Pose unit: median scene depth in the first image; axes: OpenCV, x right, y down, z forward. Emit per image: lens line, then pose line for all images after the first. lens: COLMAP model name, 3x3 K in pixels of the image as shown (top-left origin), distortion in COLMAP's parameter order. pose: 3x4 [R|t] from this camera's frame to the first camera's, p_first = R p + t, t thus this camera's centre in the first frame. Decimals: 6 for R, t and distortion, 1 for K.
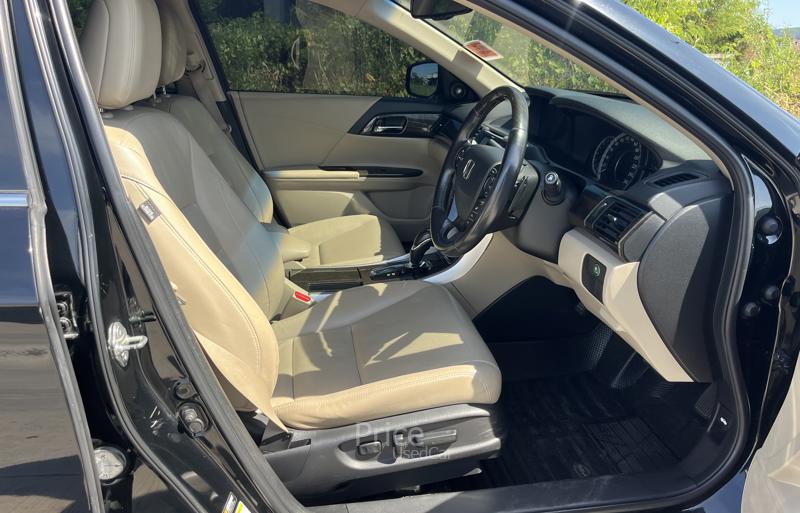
lens RADIAL K [[630.8, 0, 400.0], [0, 630.8, 256.5], [0, 0, 1]] dist [0.184827, -0.274755]
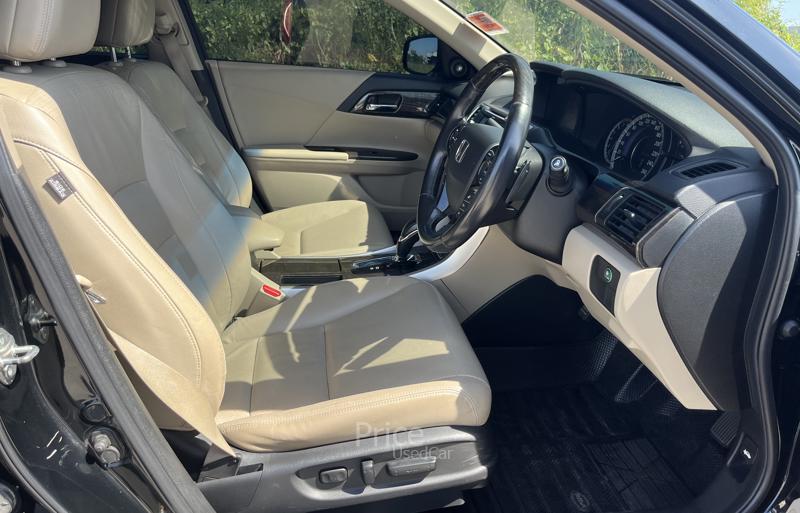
lens RADIAL K [[630.8, 0, 400.0], [0, 630.8, 256.5], [0, 0, 1]] dist [0.184827, -0.274755]
pose [[0.999508, 0.031356, -0.000474, 0.028399], [-0.031339, 0.999280, 0.021398, -0.010686], [0.001145, -0.021372, 0.999771, 0.133446]]
